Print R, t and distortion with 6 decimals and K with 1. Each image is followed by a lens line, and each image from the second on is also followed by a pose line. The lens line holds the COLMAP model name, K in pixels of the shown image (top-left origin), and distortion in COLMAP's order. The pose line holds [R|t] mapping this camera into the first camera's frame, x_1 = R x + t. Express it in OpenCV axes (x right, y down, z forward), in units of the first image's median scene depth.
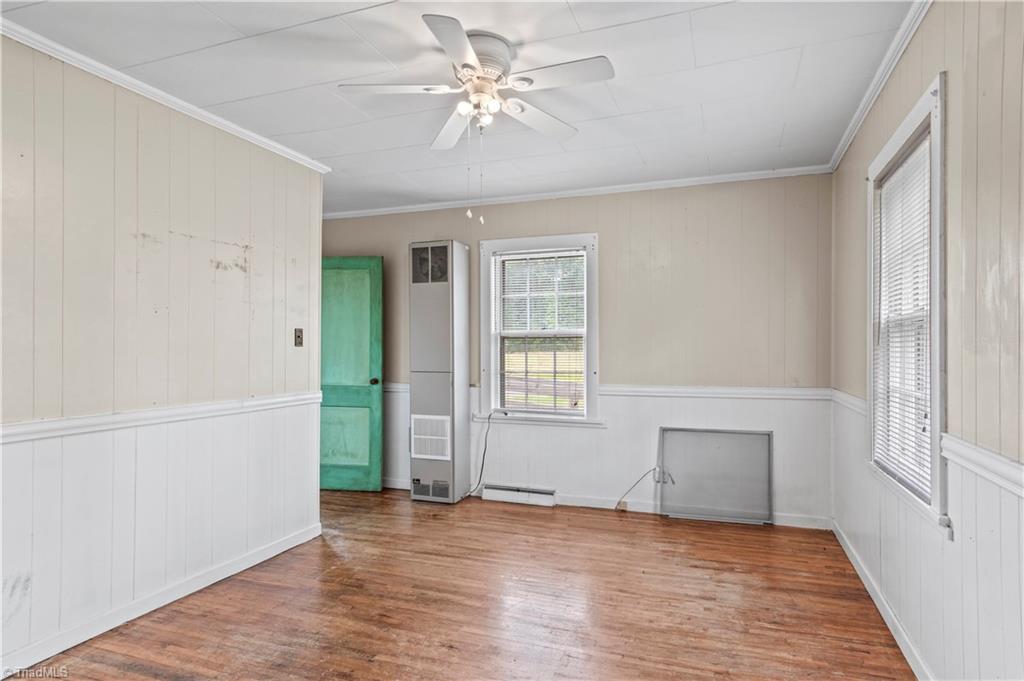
lens RADIAL K [[559.1, 0, 532.6], [0, 559.1, 344.2], [0, 0, 1]] dist [0.003472, 0.000474]
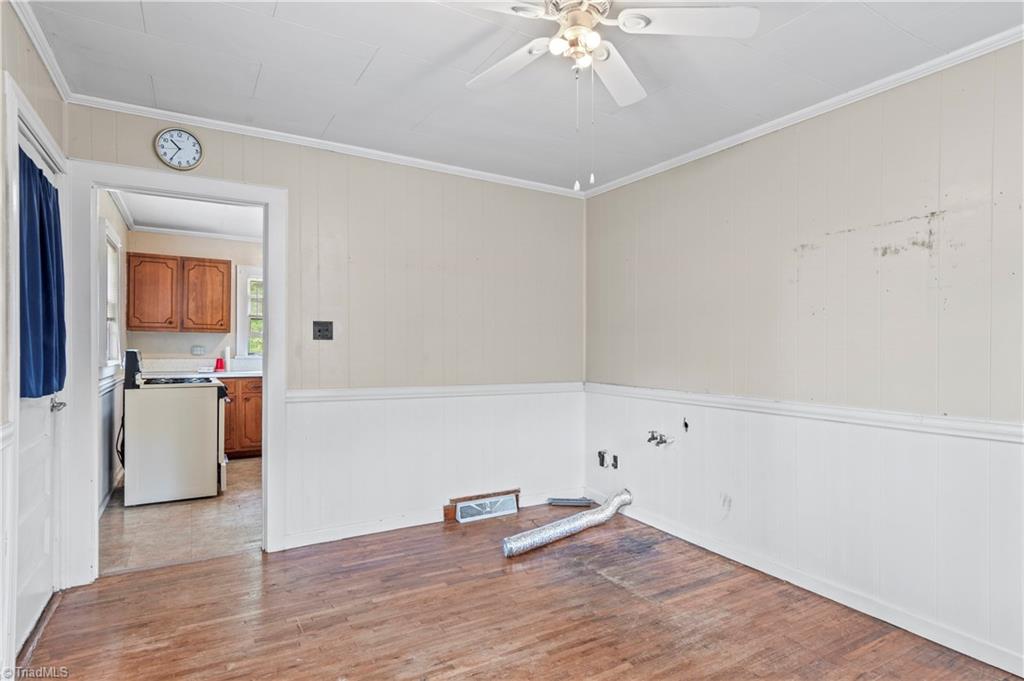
lens RADIAL K [[559.1, 0, 532.6], [0, 559.1, 344.2], [0, 0, 1]] dist [0.003472, 0.000474]
pose [[-0.627678, -0.009931, -0.778410, 0.504021], [-0.003418, 0.999944, -0.010001, 0.013301], [0.778466, -0.003617, -0.627677, 1.272620]]
